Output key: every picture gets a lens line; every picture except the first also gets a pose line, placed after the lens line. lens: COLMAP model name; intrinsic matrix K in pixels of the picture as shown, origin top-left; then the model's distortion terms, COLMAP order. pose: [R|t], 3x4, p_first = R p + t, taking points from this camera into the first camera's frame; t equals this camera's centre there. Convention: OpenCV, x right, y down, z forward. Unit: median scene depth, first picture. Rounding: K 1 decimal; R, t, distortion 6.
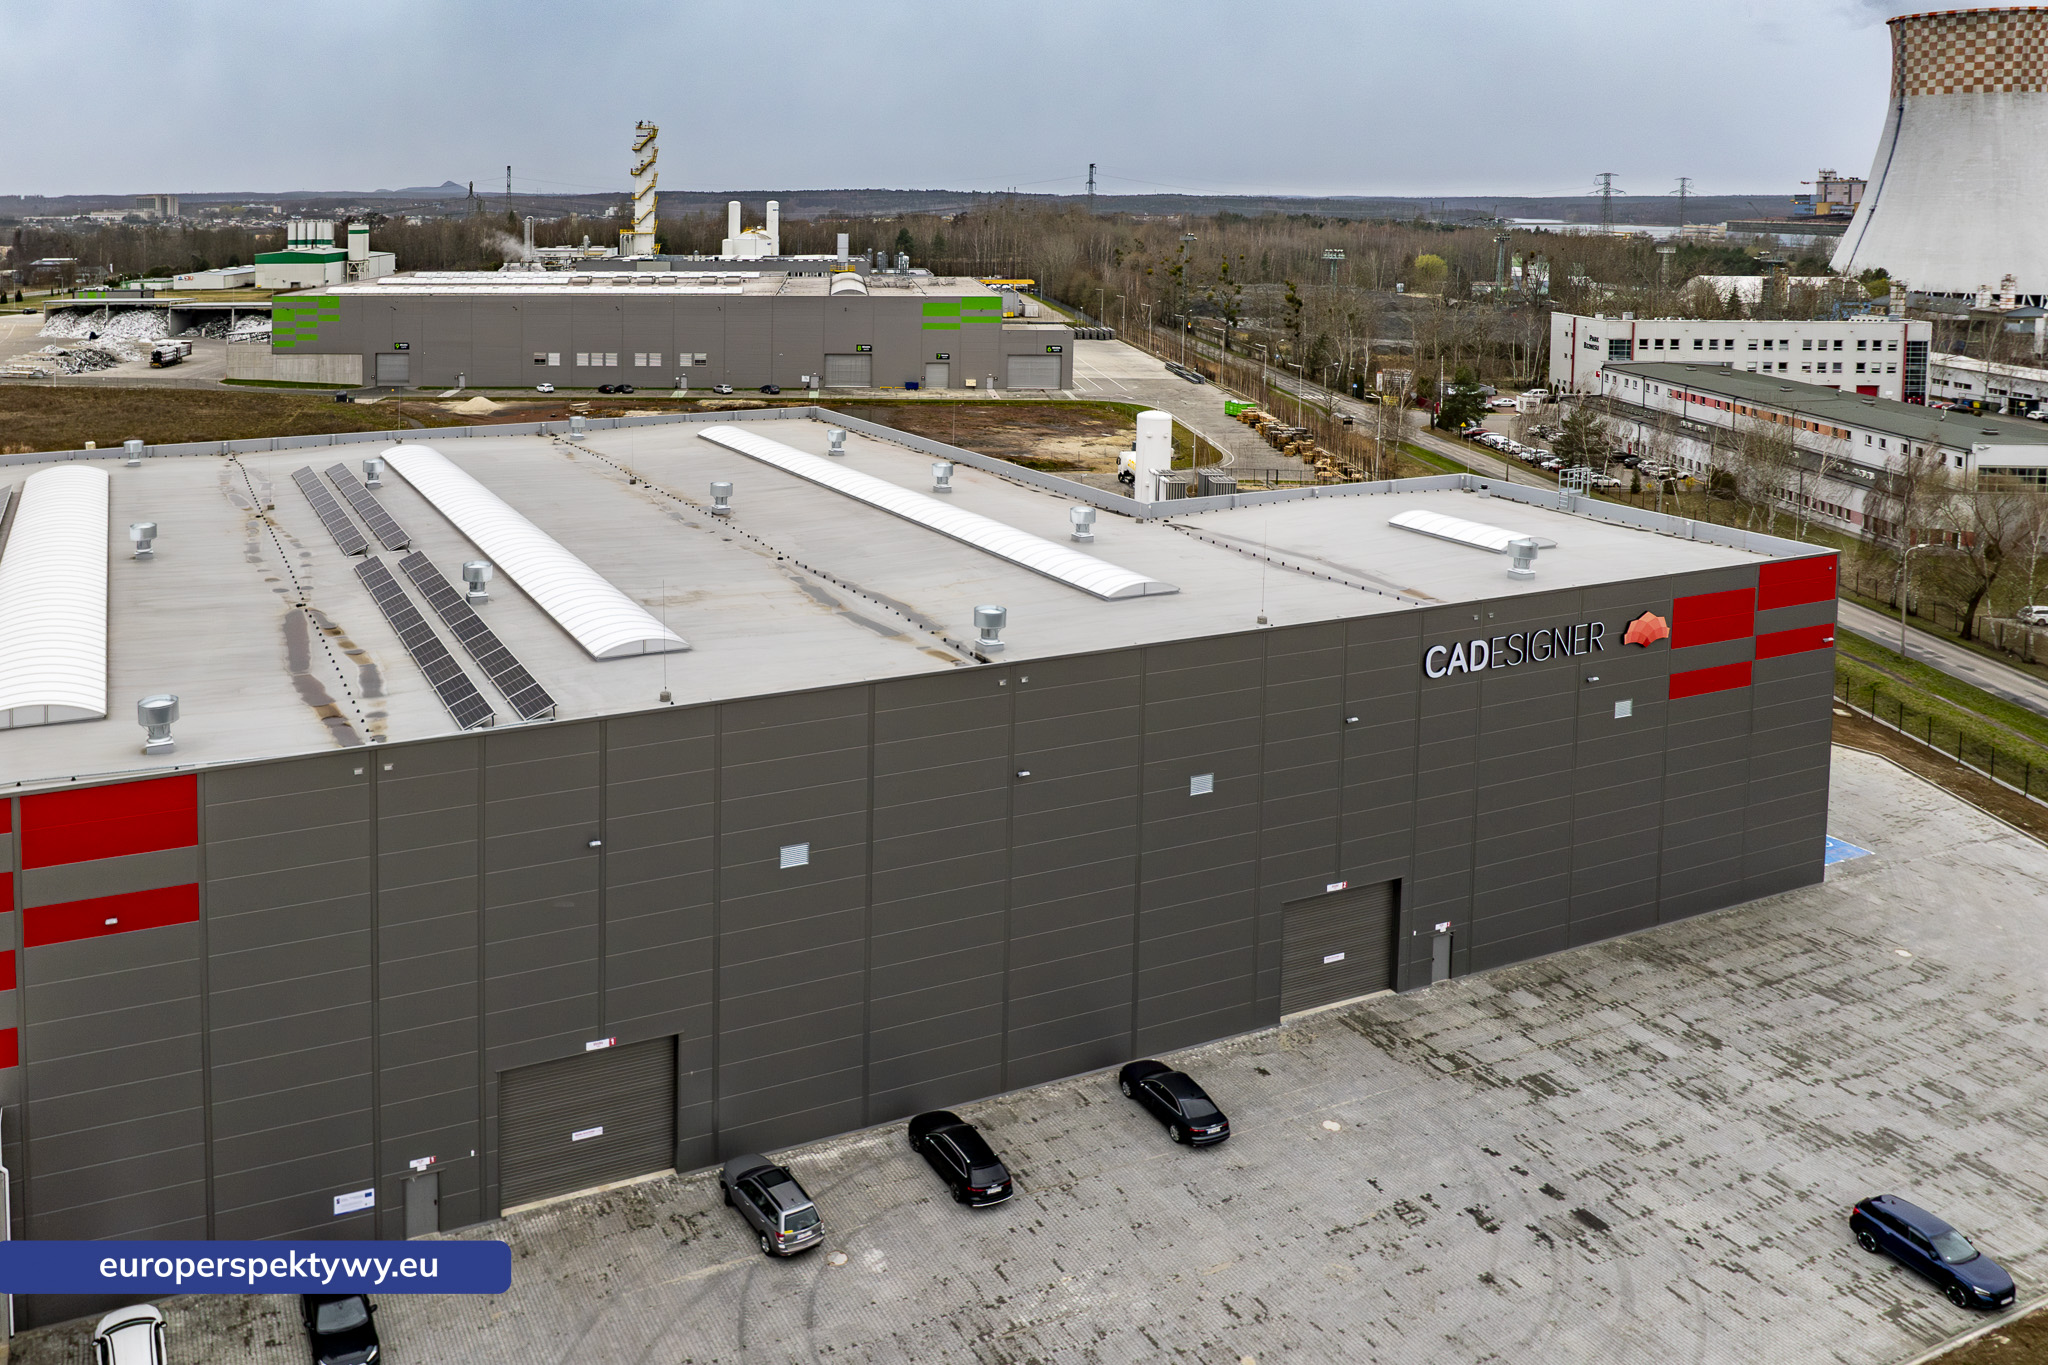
lens RADIAL K [[1534.2, 0, 701.8], [0, 1534.2, 380.6], [0, 0, 1]] dist [-0.038648, 0.003789]
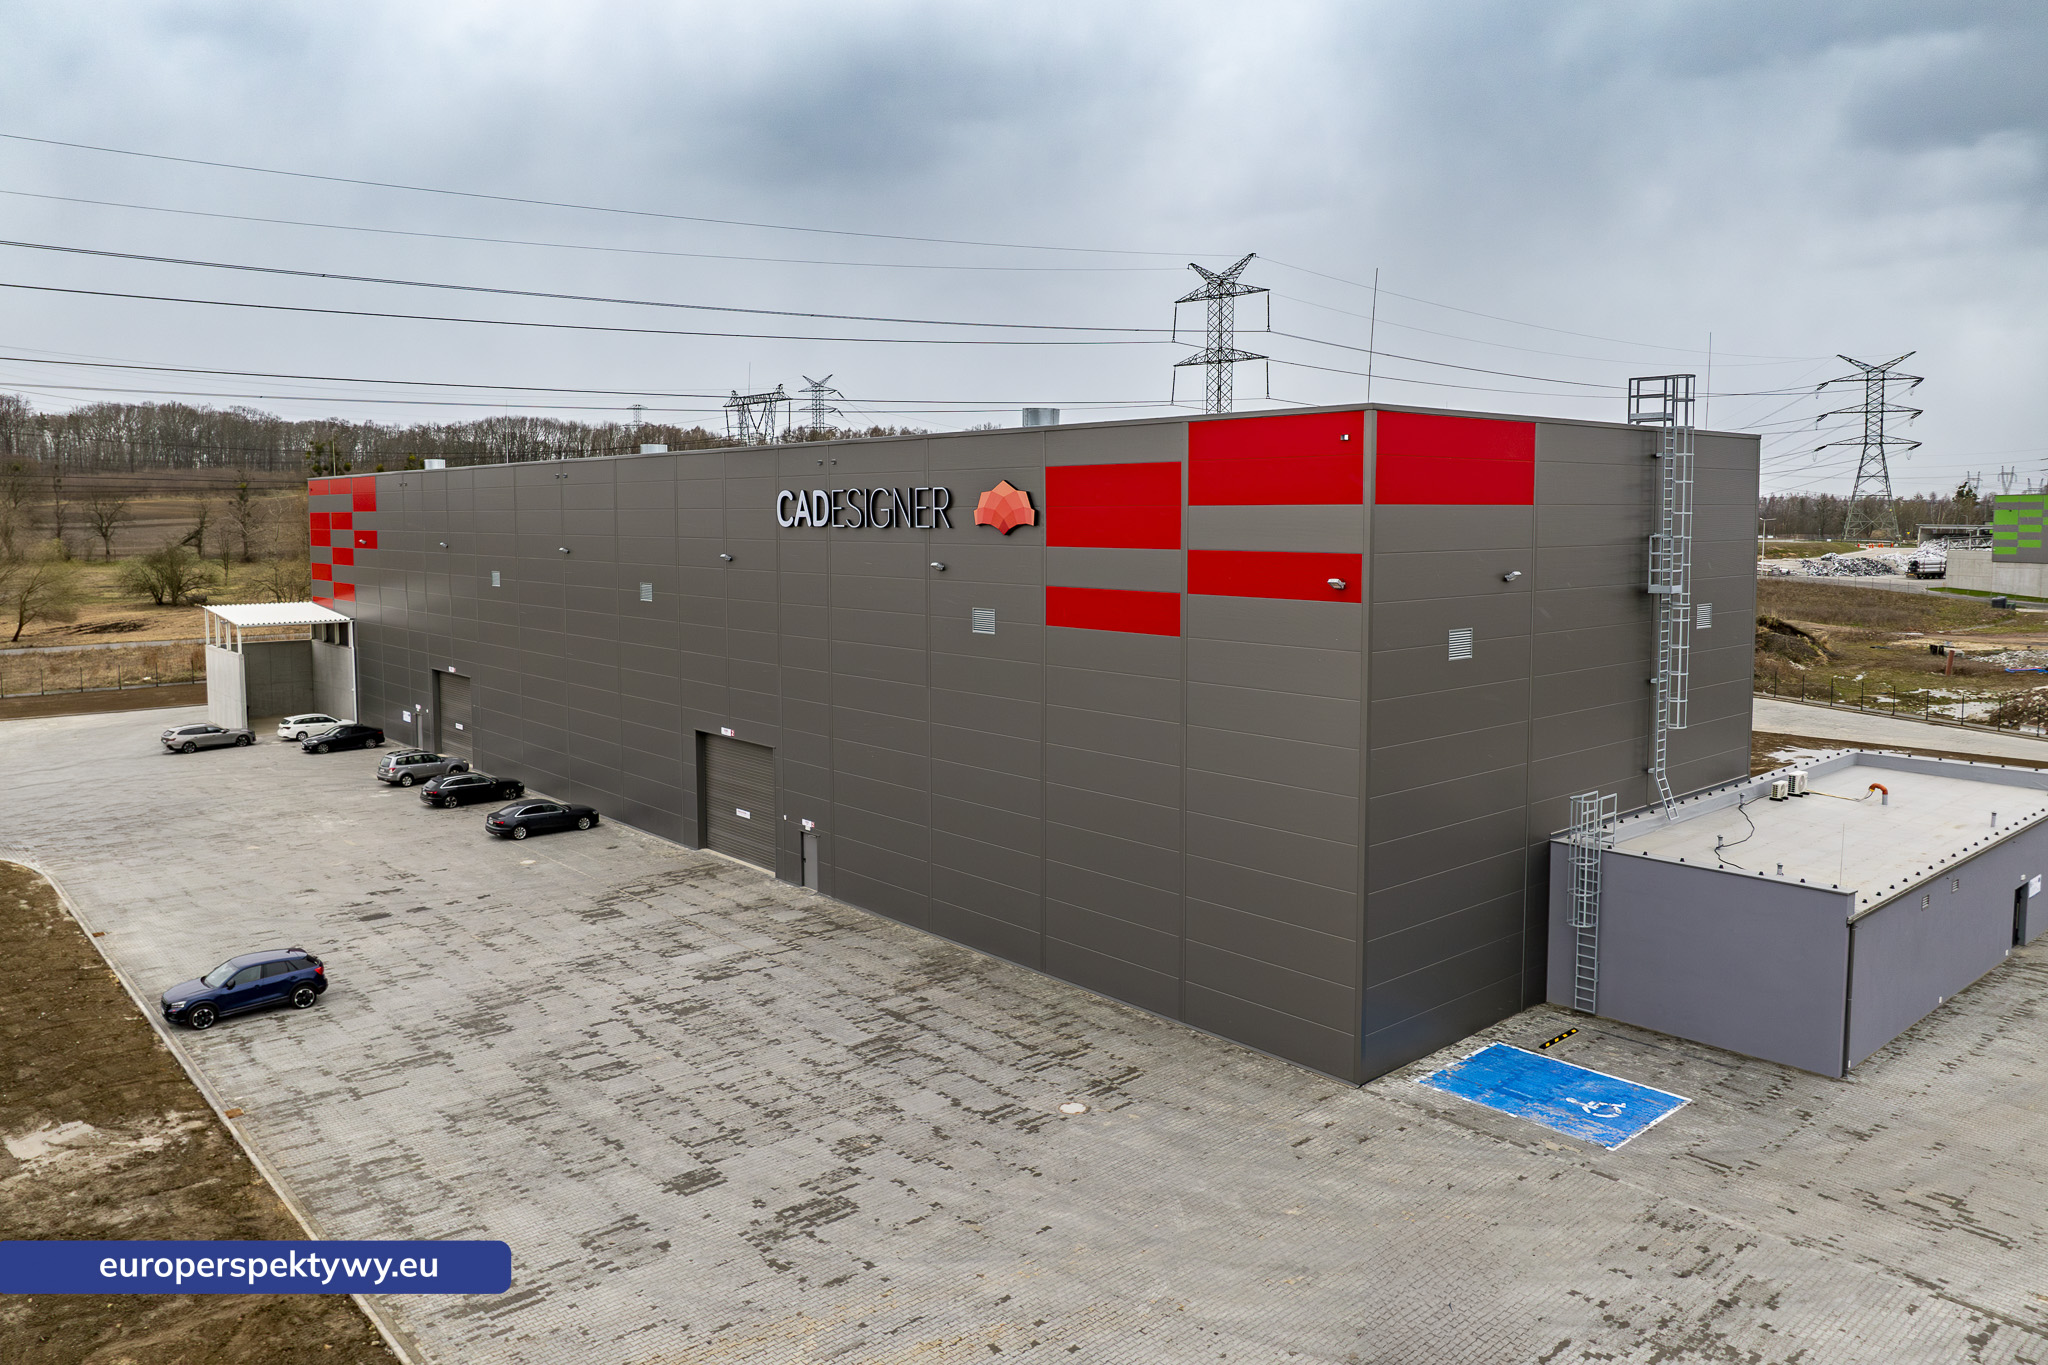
lens RADIAL K [[1444.9, 0, 1029.7], [0, 1444.9, 619.9], [0, 0, 1]] dist [-0.037194, -0.002178]
pose [[0.347083, 0.072904, -0.934997, 1.384970], [-0.108900, 0.993363, 0.037030, 0.207371], [0.931490, 0.088969, 0.352718, 0.854807]]
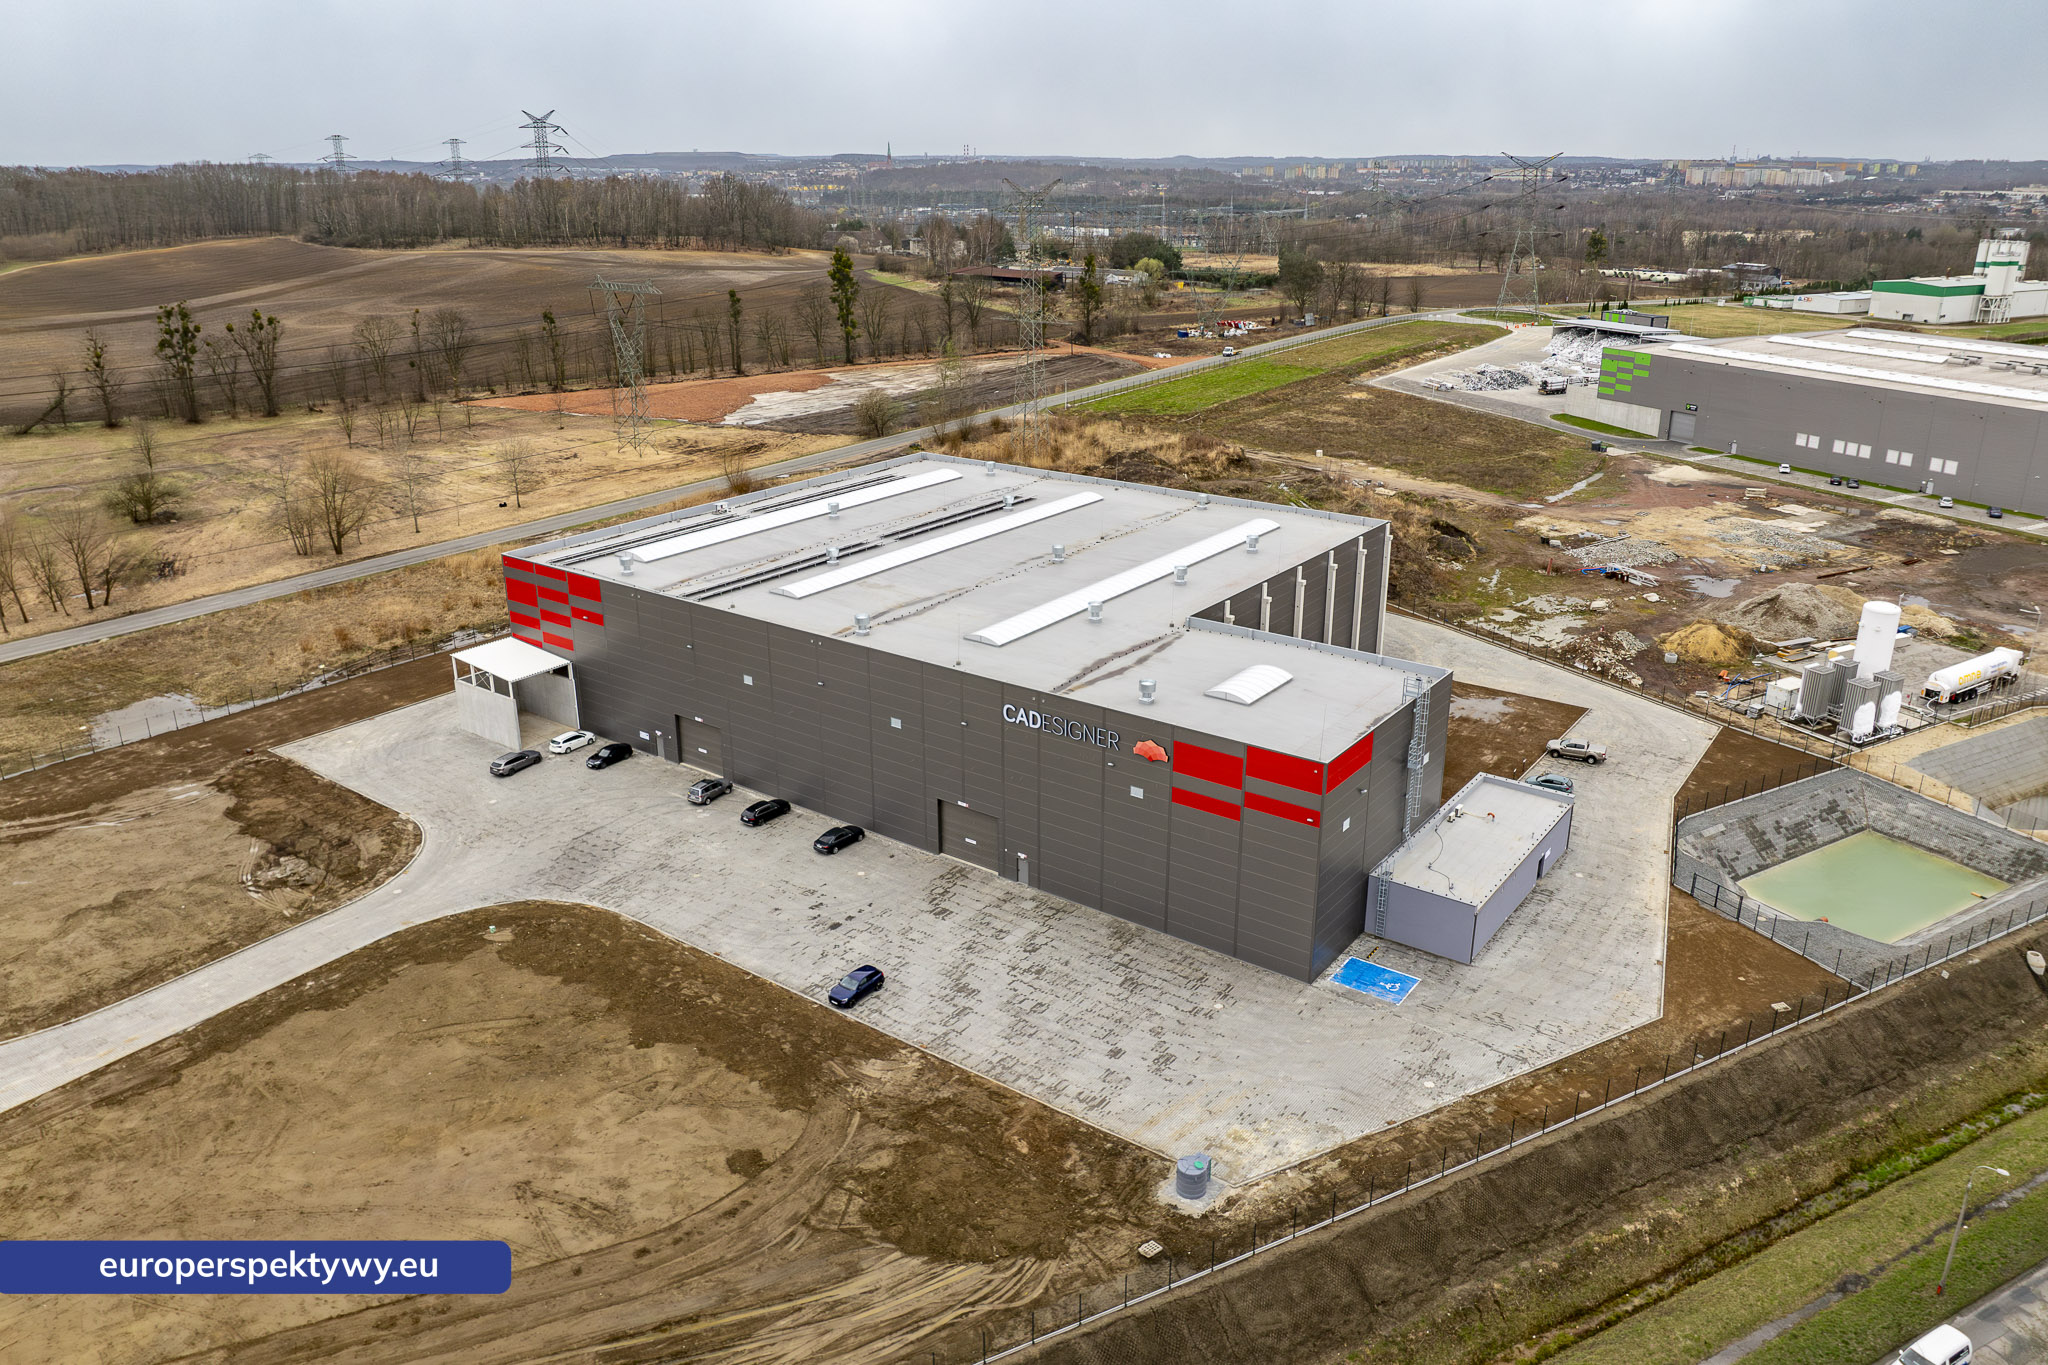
lens RADIAL K [[1445.6, 0, 1025.2], [0, 1445.6, 648.5], [0, 0, 1]] dist [-0.022634, -0.036306]
pose [[0.537584, 0.272593, -0.797932, 1.934912], [-0.097780, 0.960072, 0.262107, -0.366379], [0.837521, -0.062883, 0.542774, 0.058800]]
